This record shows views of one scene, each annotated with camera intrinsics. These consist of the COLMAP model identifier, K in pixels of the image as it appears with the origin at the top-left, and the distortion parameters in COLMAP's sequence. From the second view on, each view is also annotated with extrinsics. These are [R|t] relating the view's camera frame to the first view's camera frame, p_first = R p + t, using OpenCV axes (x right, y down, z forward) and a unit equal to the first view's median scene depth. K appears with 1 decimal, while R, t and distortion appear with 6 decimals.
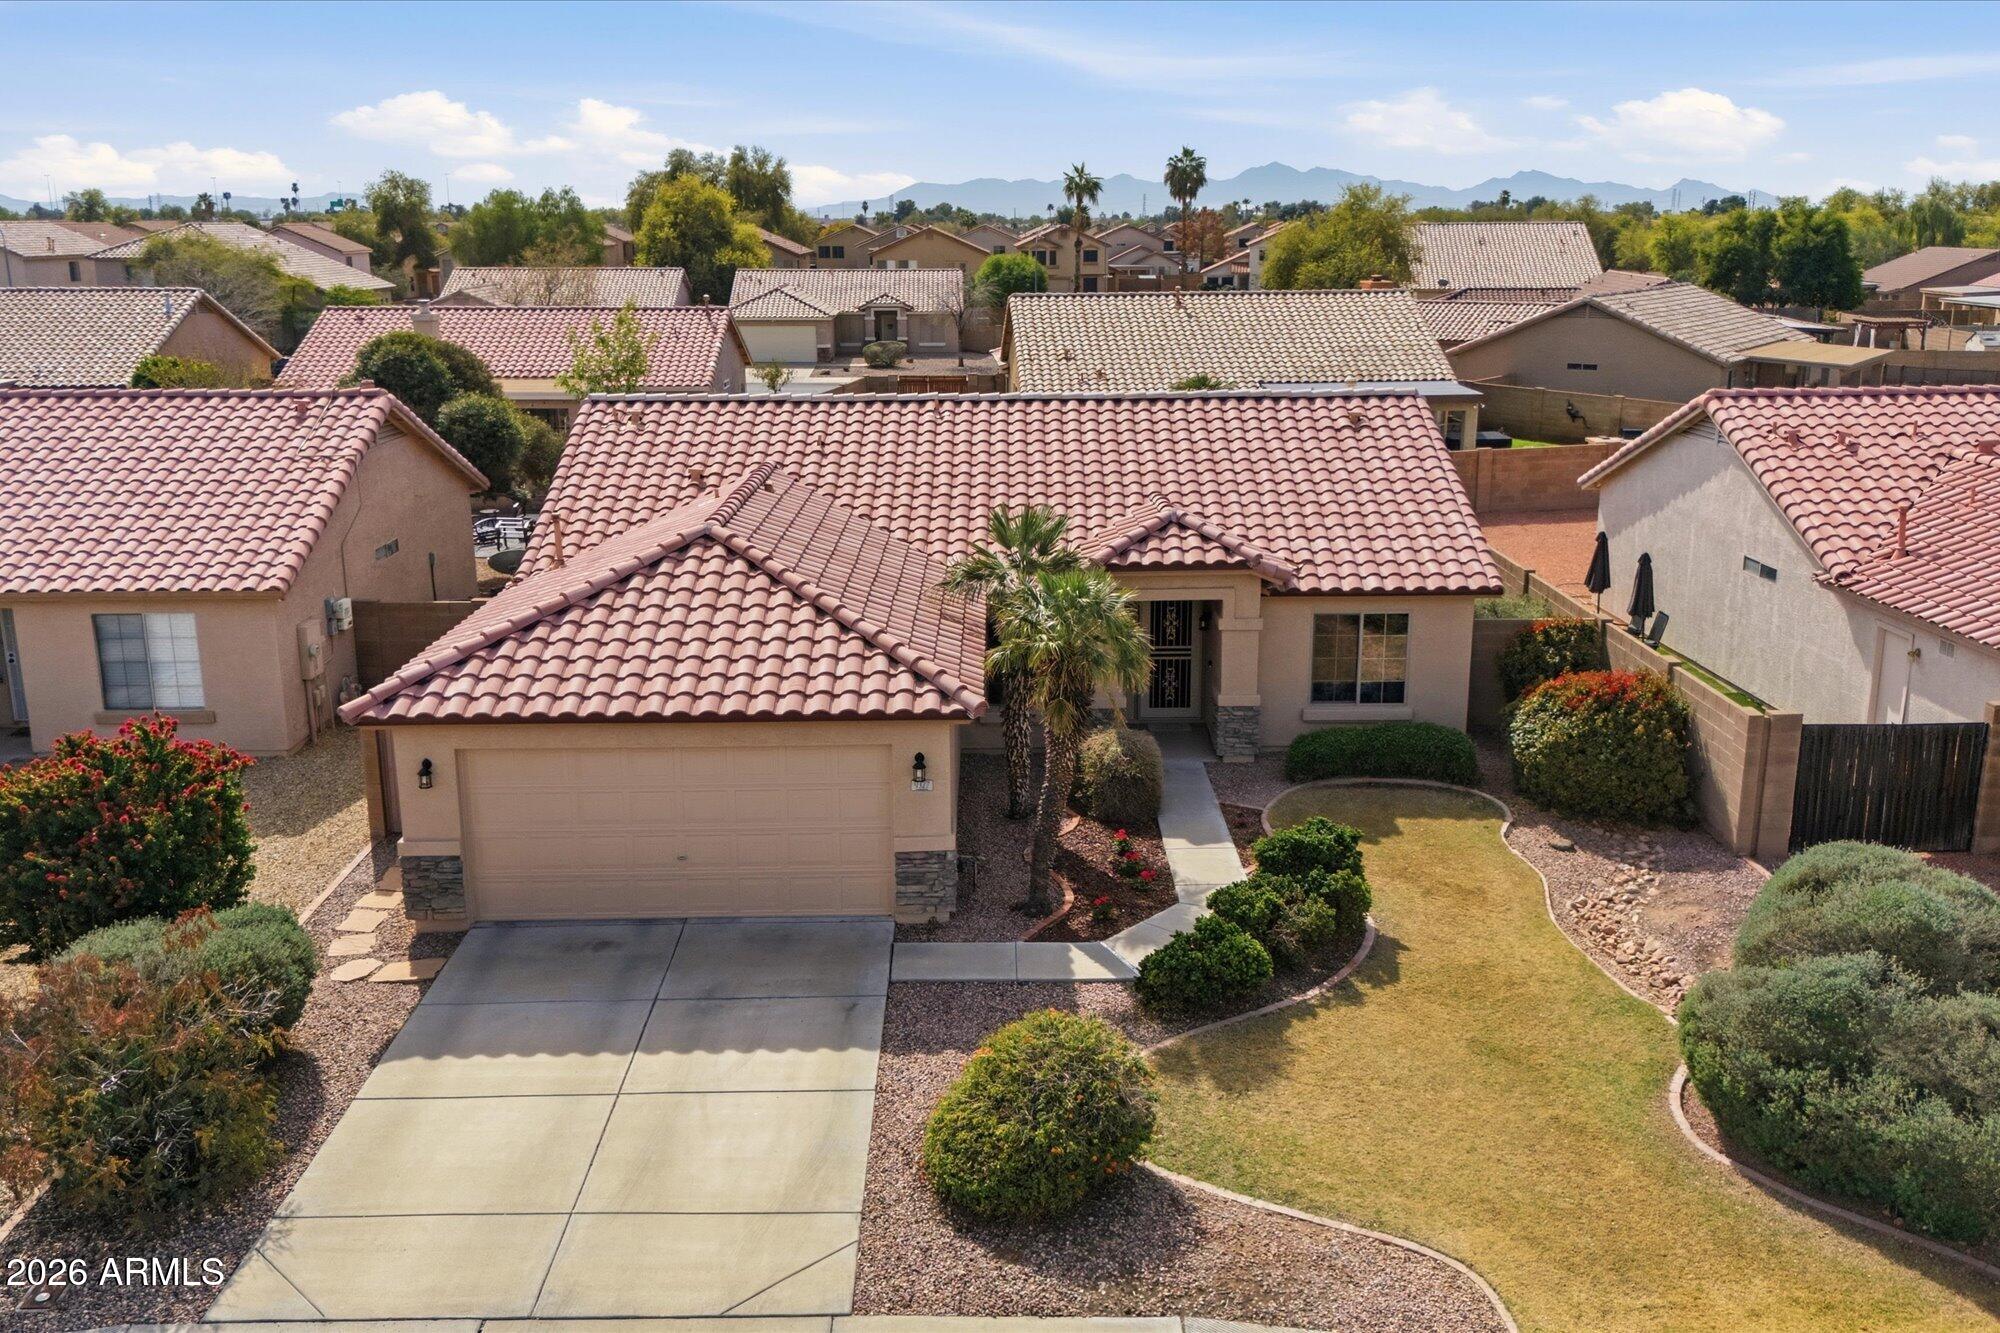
lens RADIAL K [[1717.1, 0, 1009.9], [0, 1717.1, 655.7], [0, 0, 1]] dist [0.058828, -0.063206]
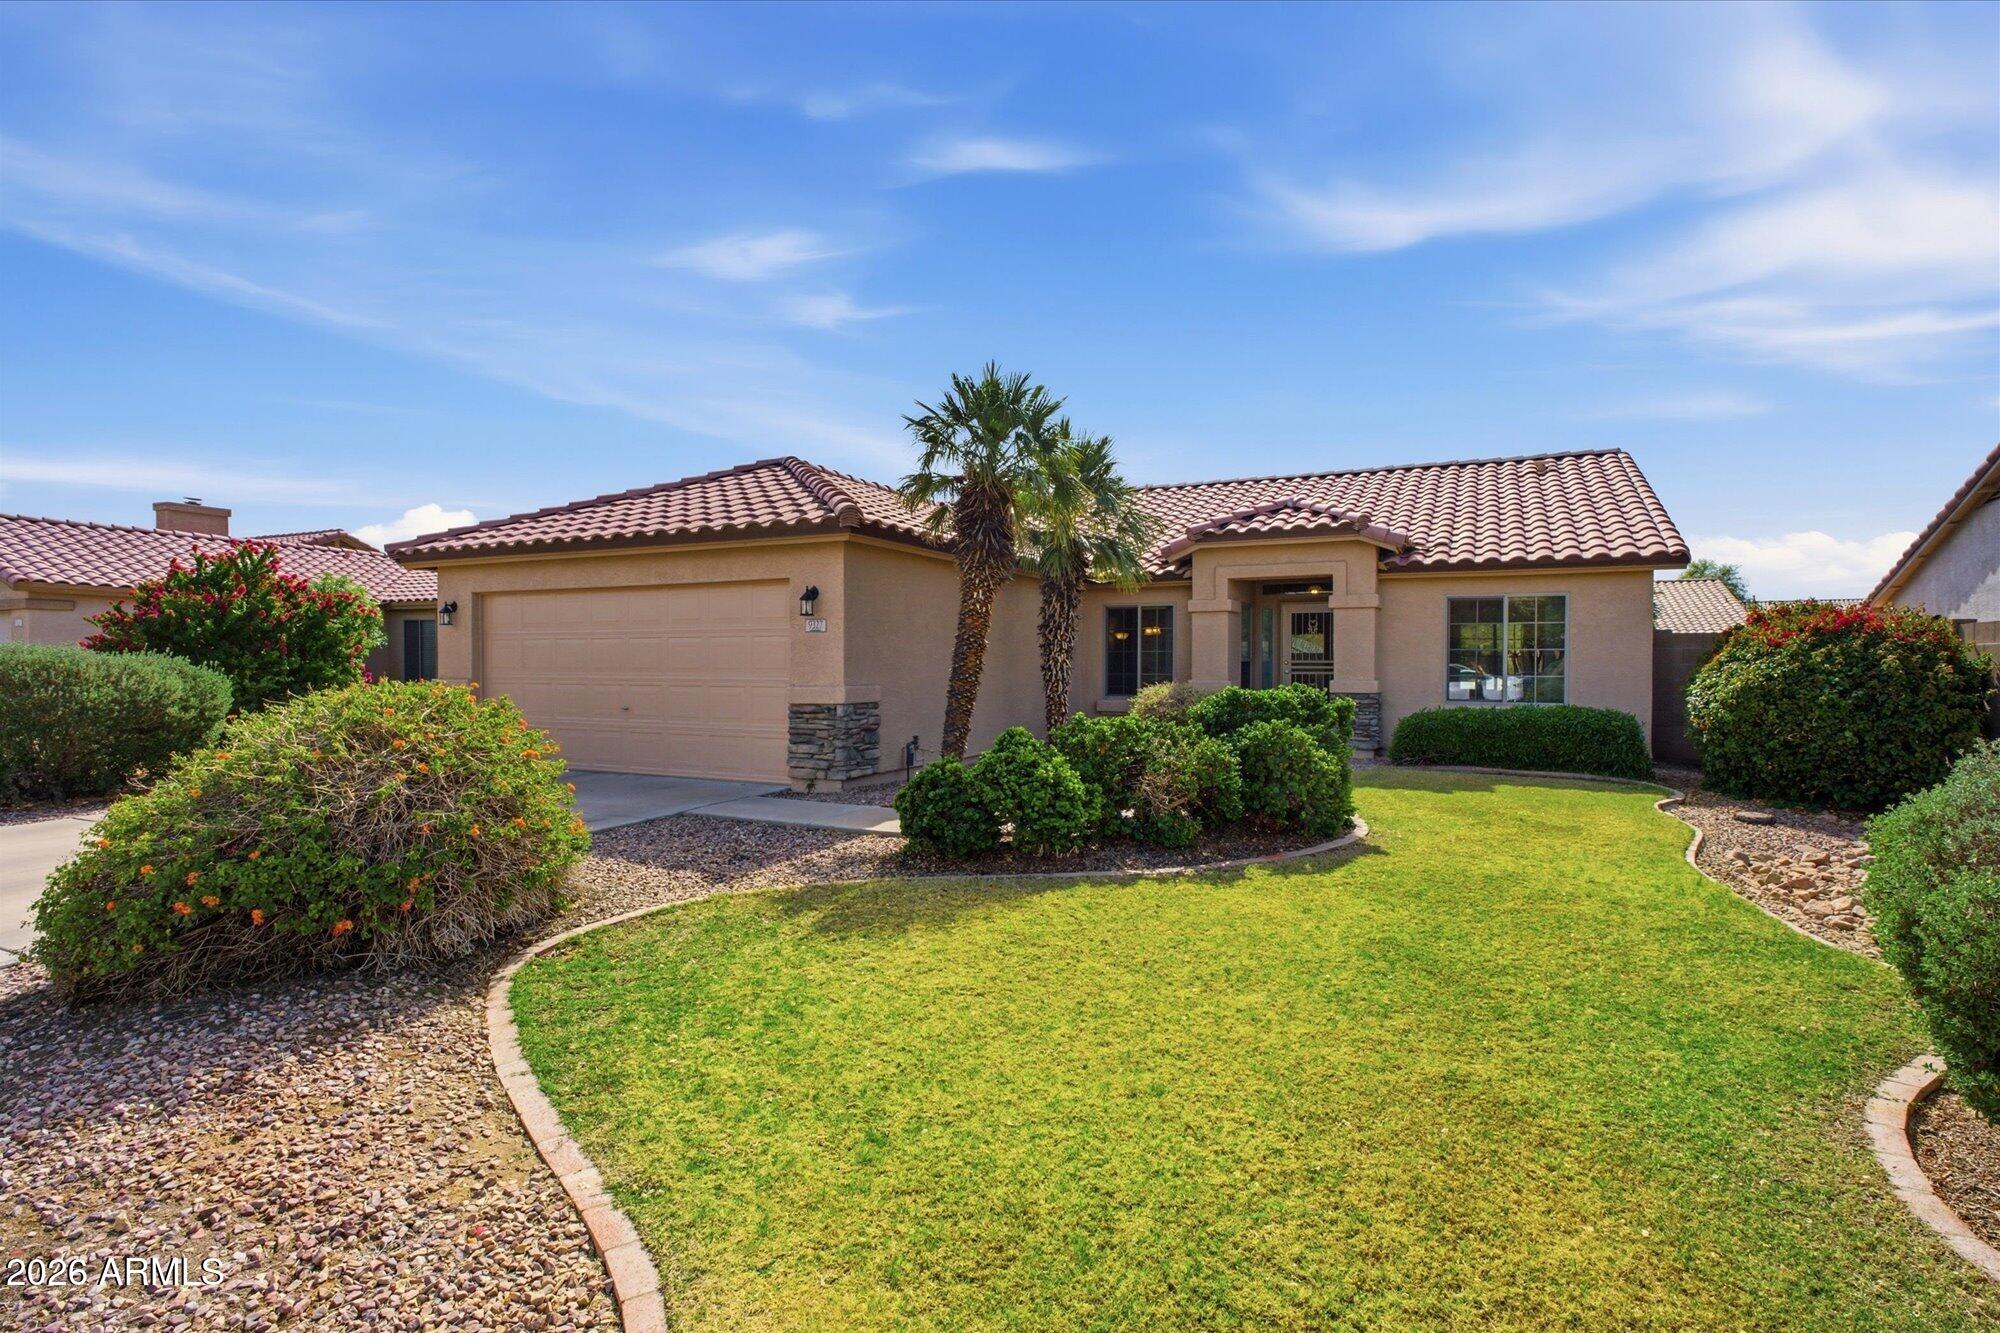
lens RADIAL K [[973.0, 0, 1008.7], [0, 973.0, 674.6], [0, 0, 1]] dist [-0.018535, 0.004308]
pose [[0.898094, 0.011761, -0.439647, 0.253393], [-0.111922, 0.972844, -0.202604, 0.187615], [0.425325, 0.231164, 0.875021, 0.604596]]
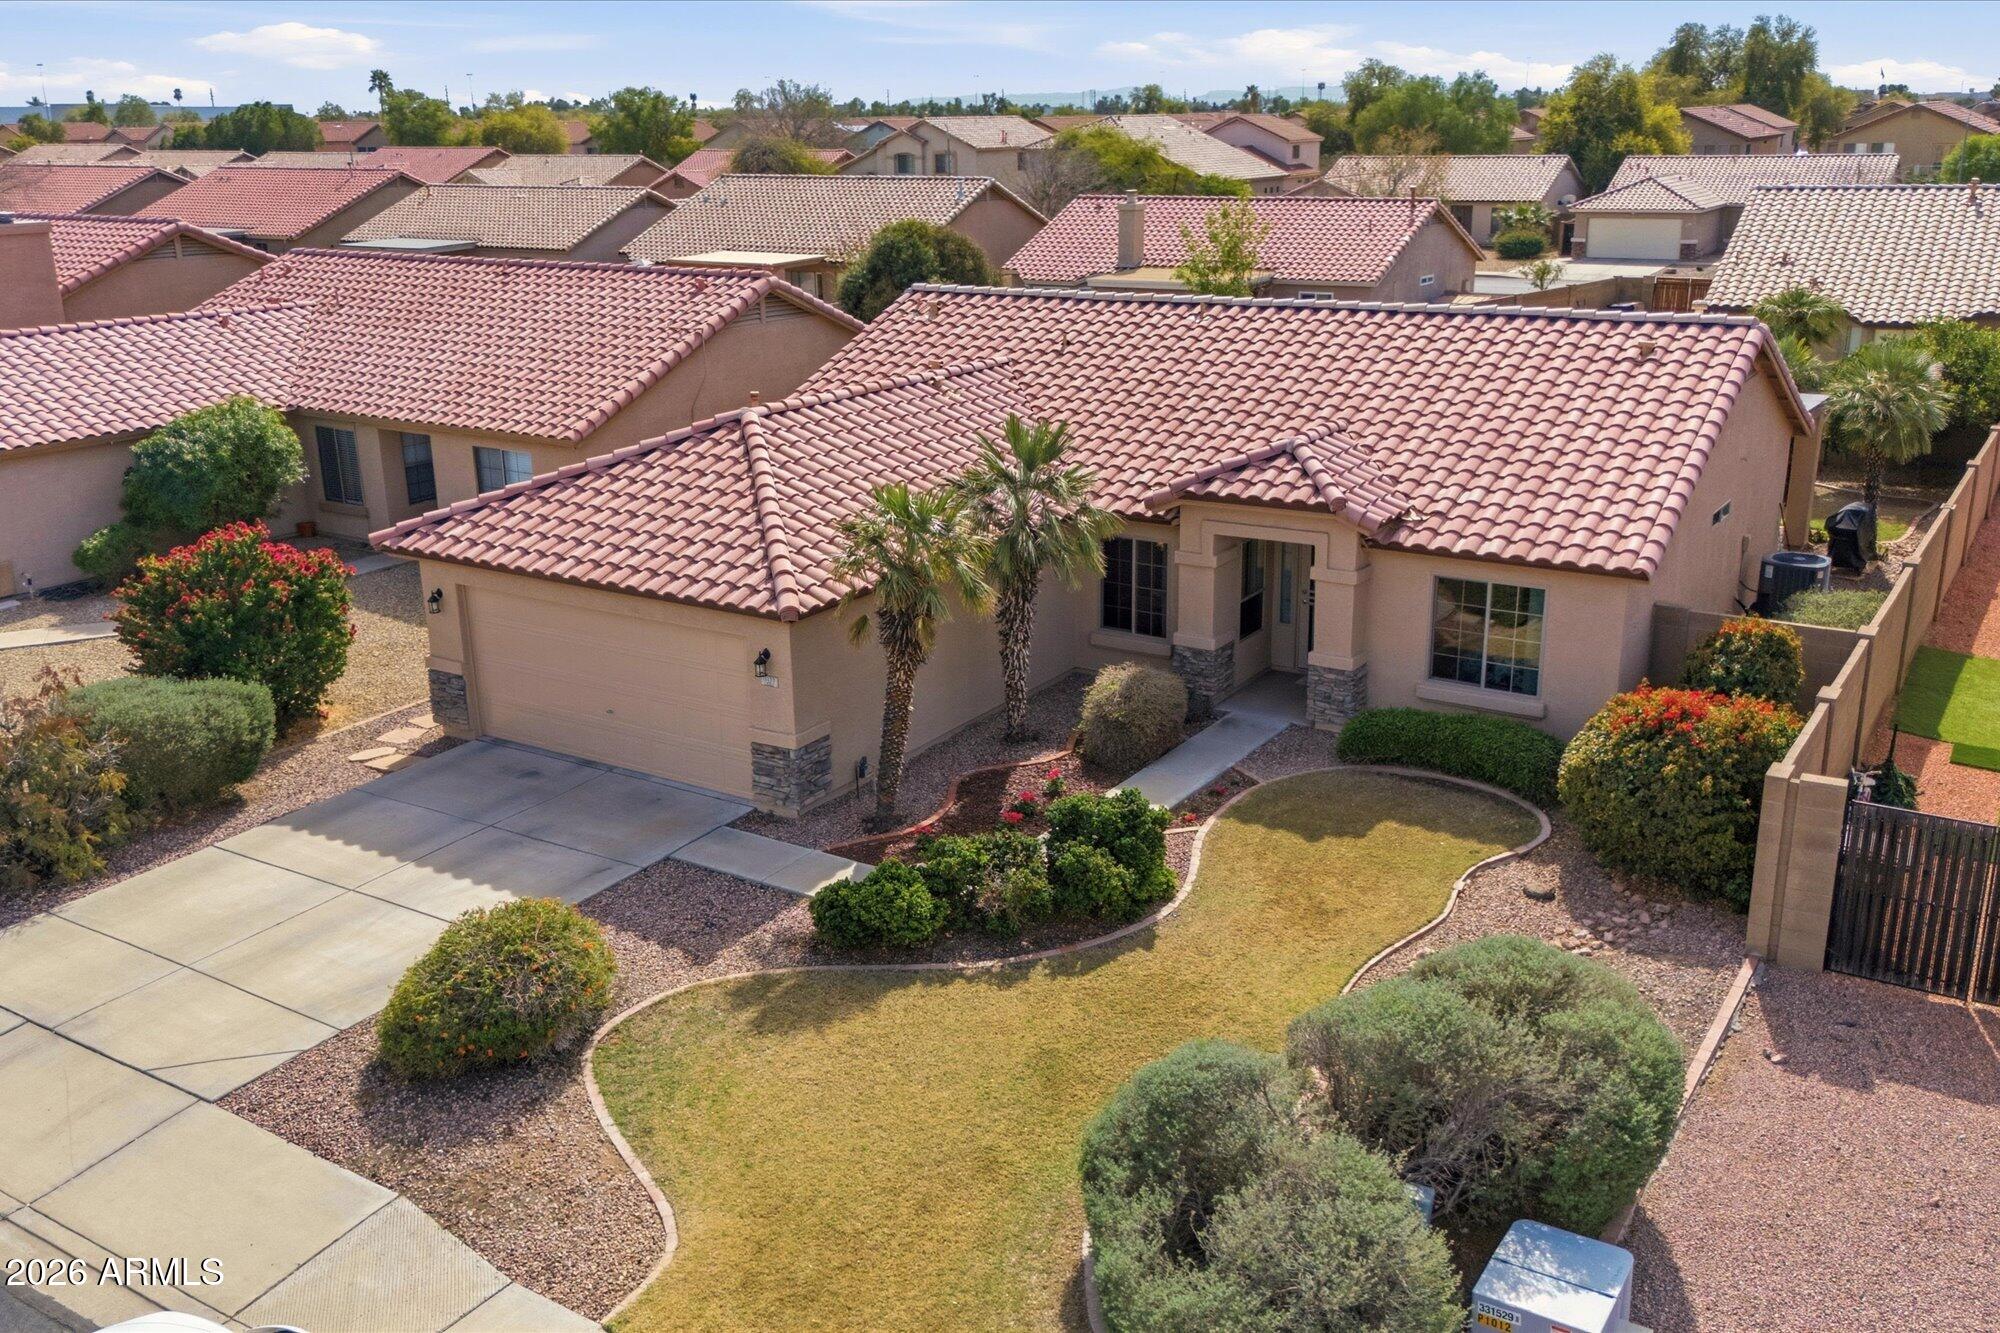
lens RADIAL K [[1717.1, 0, 1018.0], [0, 1717.1, 659.4], [0, 0, 1]] dist [0.058828, -0.063206]
pose [[0.839243, 0.155283, -0.521114, 0.595090], [-0.121852, 0.987691, 0.098074, -0.054641], [0.529928, -0.018810, 0.847834, 0.210380]]
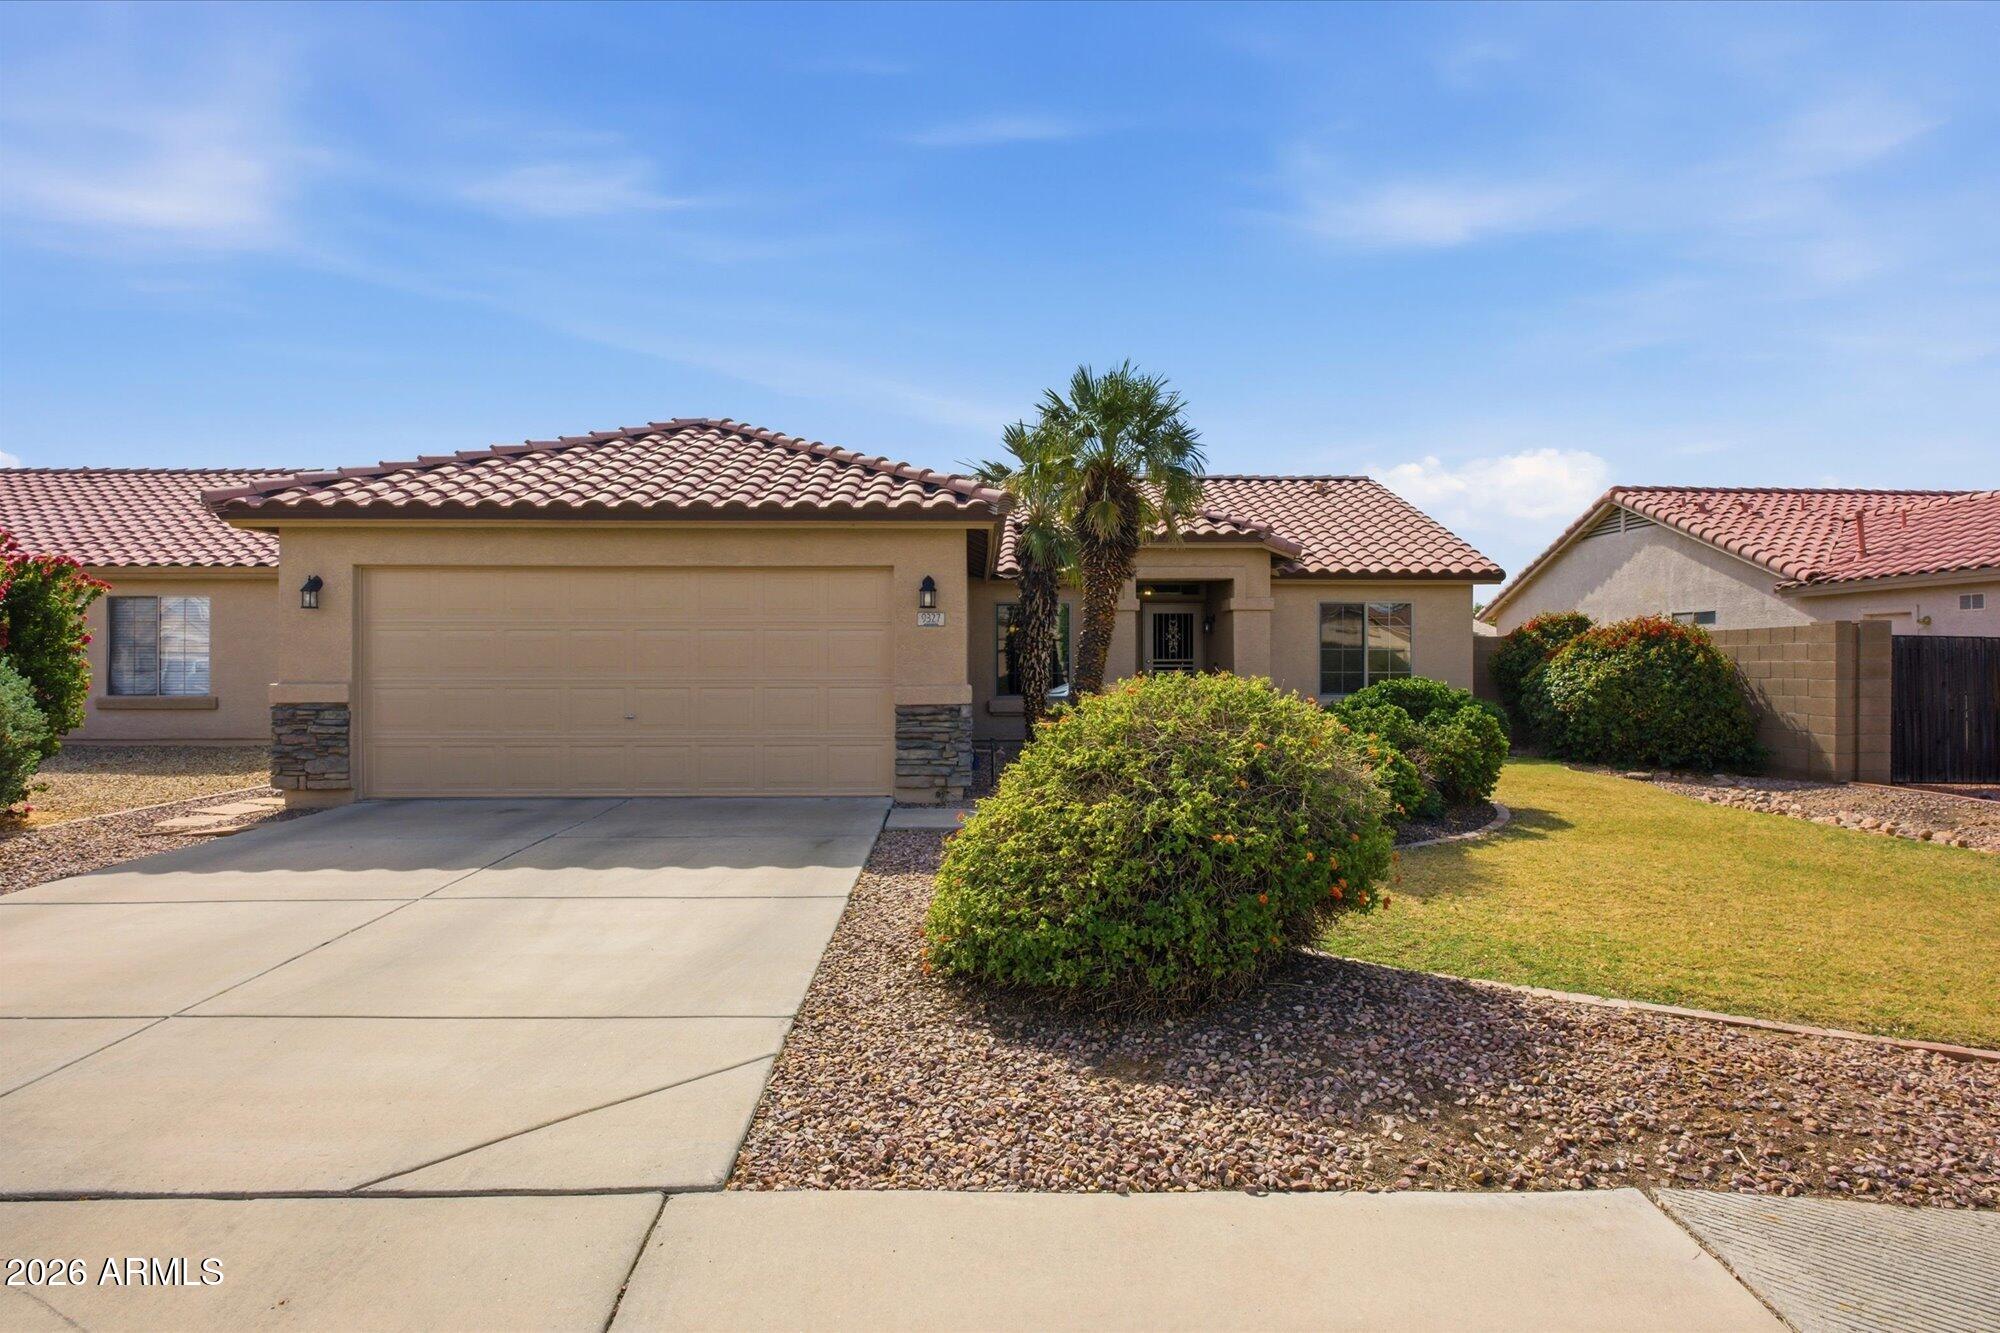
lens RADIAL K [[1100.4, 0, 1005.1], [0, 1100.4, 668.0], [0, 0, 1]] dist [-0.007268, 0.004665]
pose [[0.999856, 0.004518, 0.016372, -0.024605], [-0.000492, 0.971268, -0.237988, 0.218111], [-0.016977, 0.237945, 0.971130, 0.496835]]
